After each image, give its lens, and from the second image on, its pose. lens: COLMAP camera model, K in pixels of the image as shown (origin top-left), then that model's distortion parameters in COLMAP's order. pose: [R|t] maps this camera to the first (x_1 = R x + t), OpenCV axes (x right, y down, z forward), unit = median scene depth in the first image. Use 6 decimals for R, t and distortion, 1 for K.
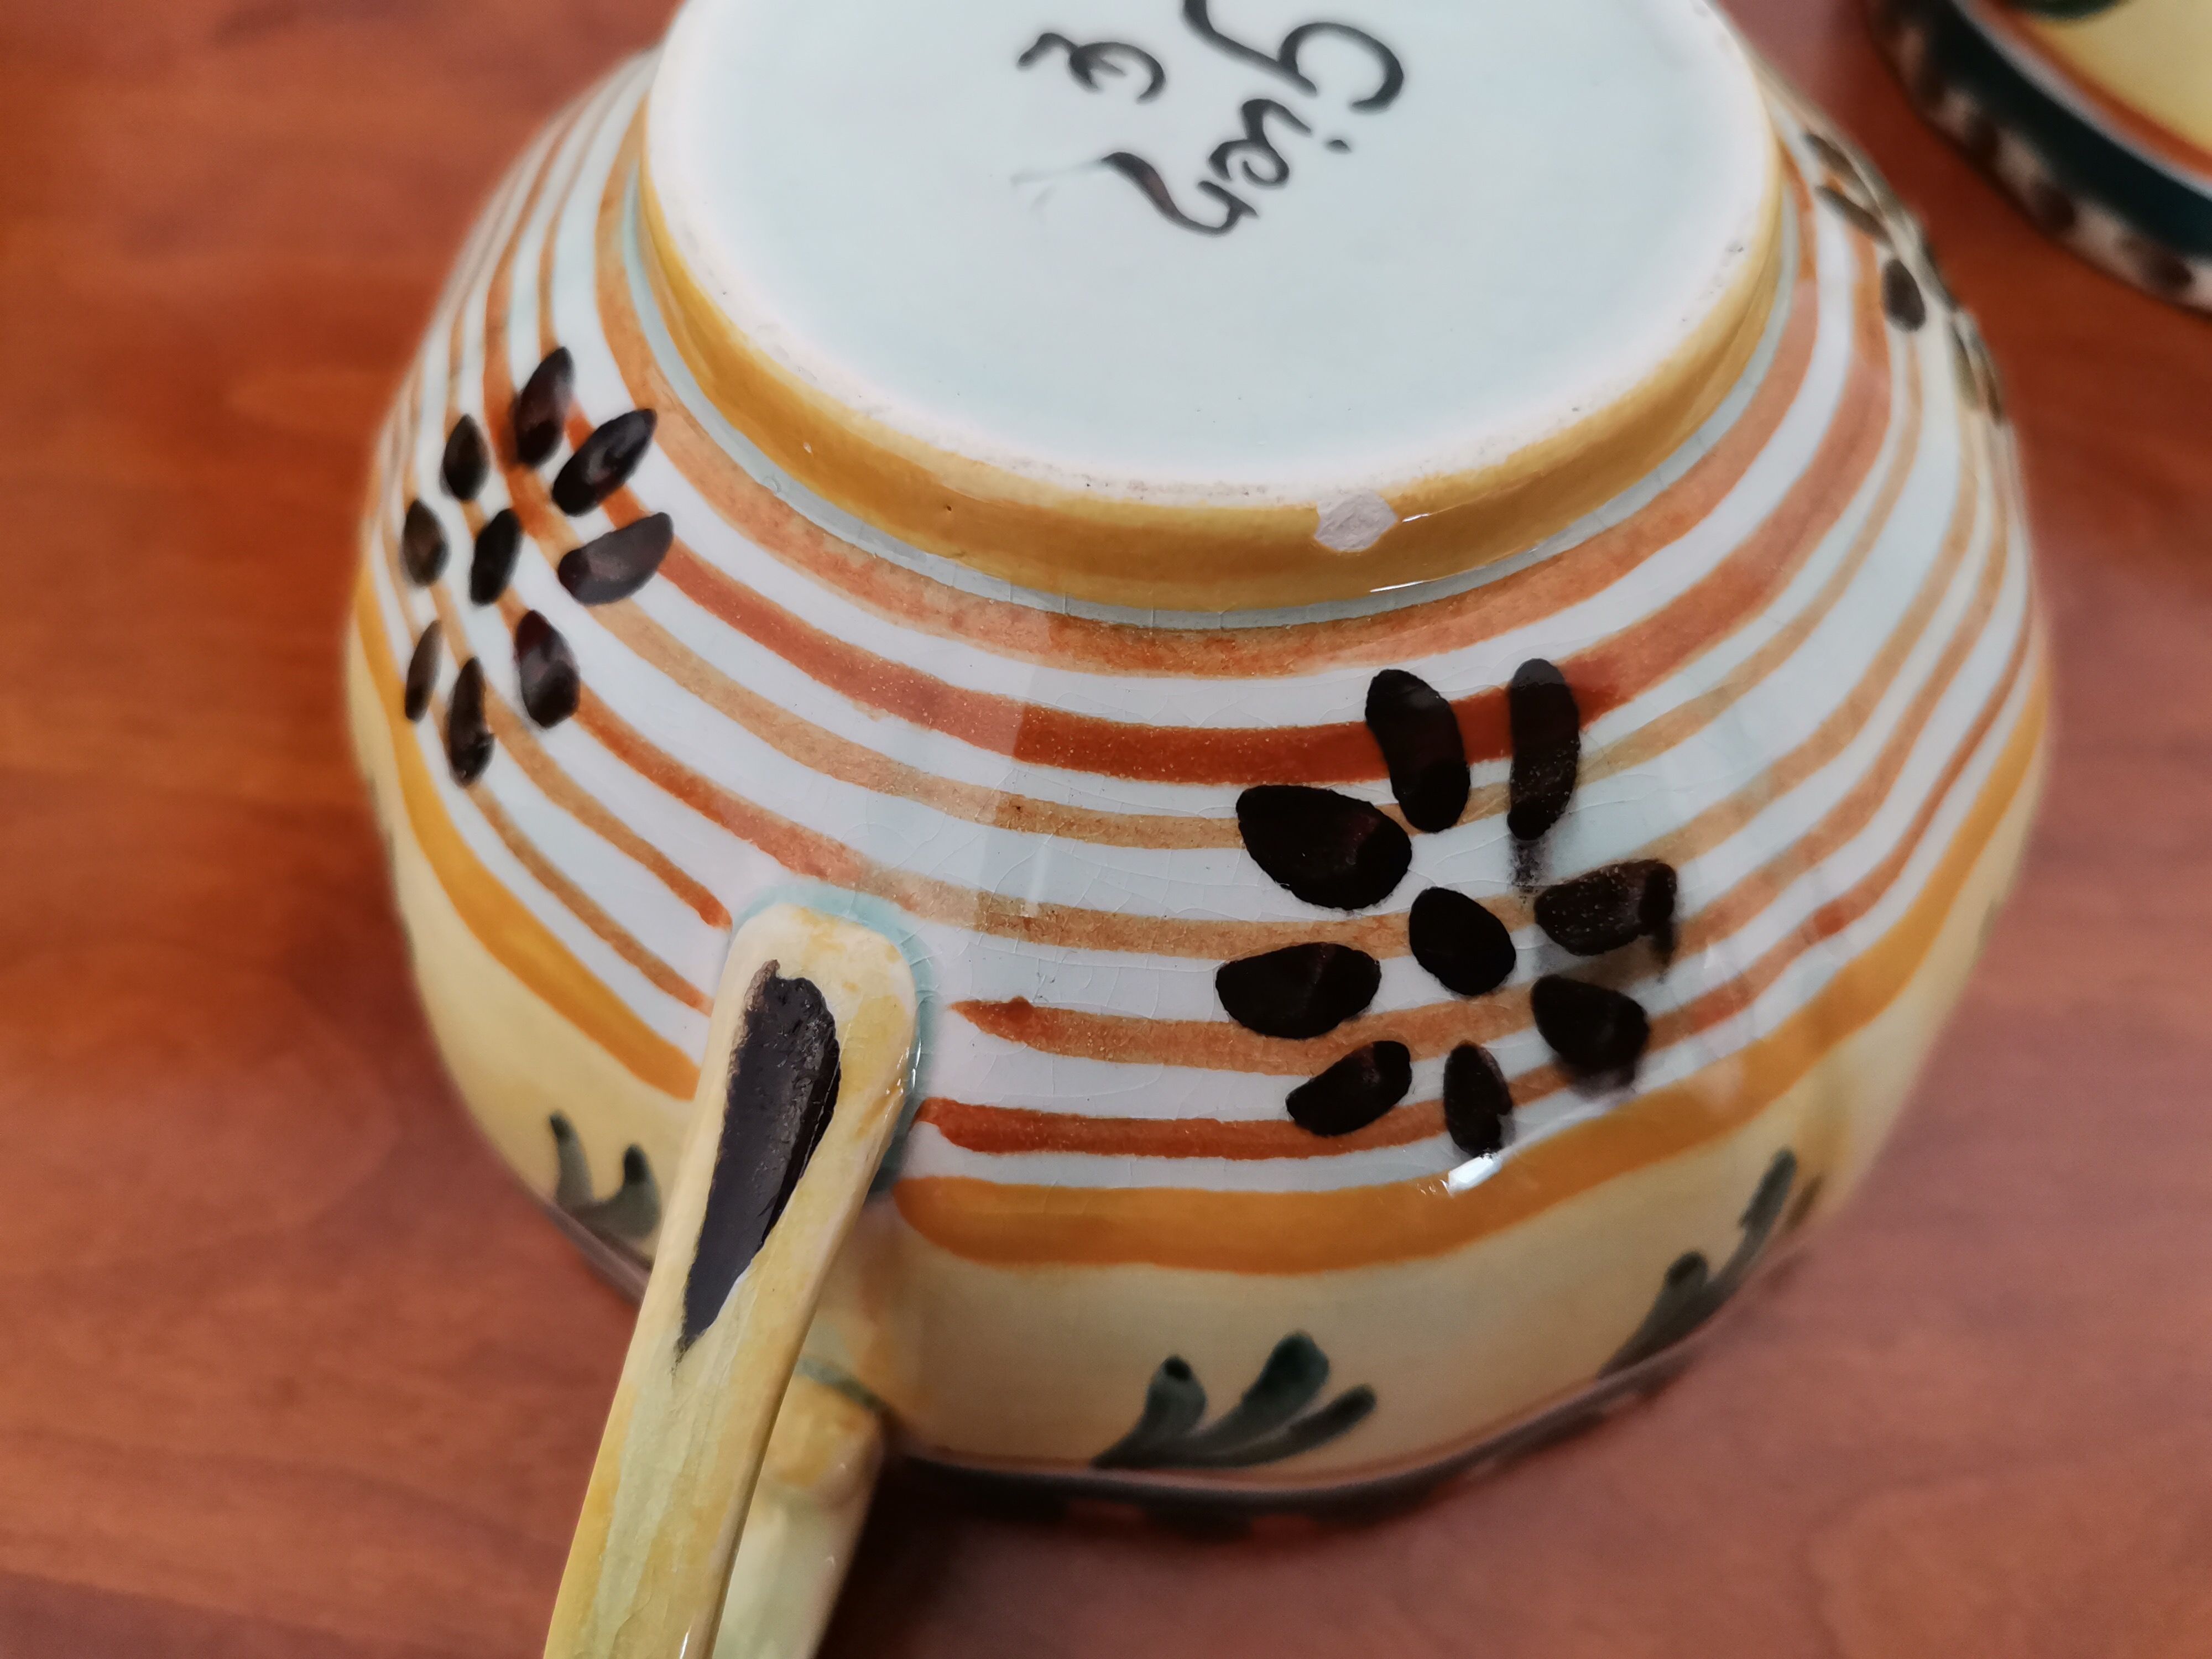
lens RADIAL K [[1637.6, 0, 1099.9], [0, 1637.6, 863.0], [0, 0, 1]] dist [0.073157, -0.005308]
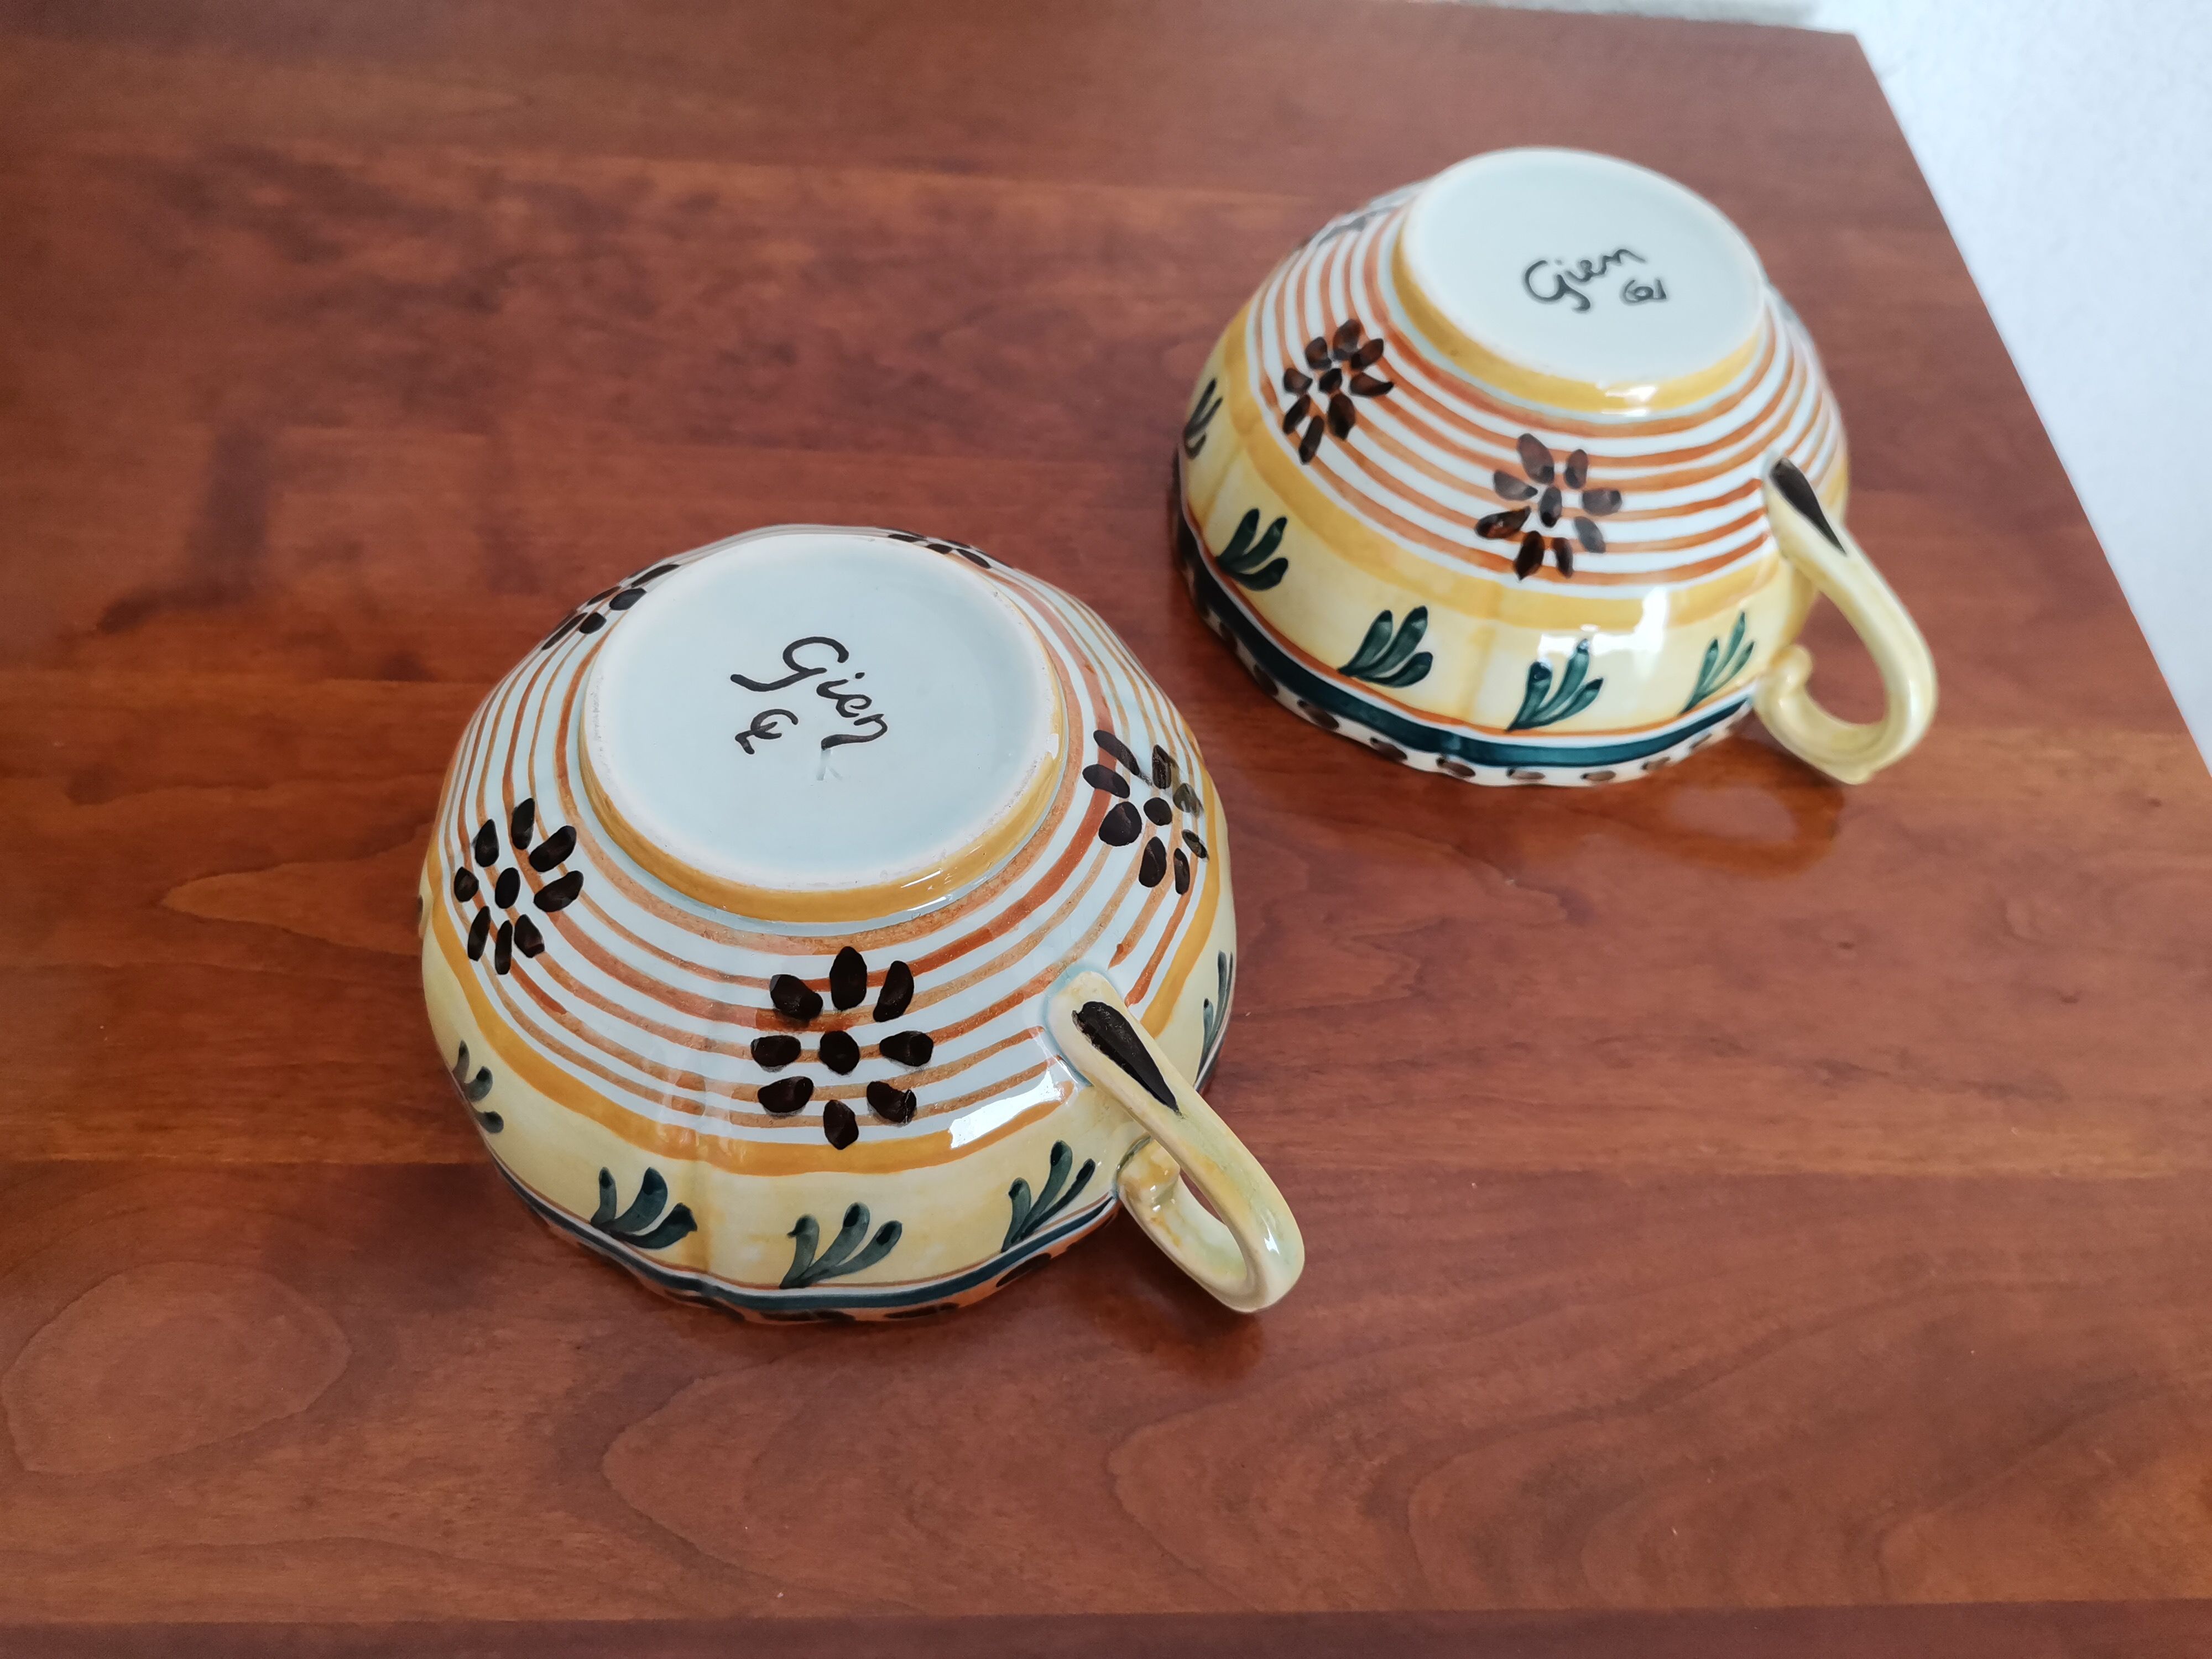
lens RADIAL K [[1637.6, 0, 1099.9], [0, 1637.6, 863.0], [0, 0, 1]] dist [0.073157, -0.005308]
pose [[0.358686, -0.762087, 0.539044, -1.402848], [0.759101, 0.574205, 0.306683, -0.840486], [-0.543241, 0.299186, 0.784460, -1.139322]]
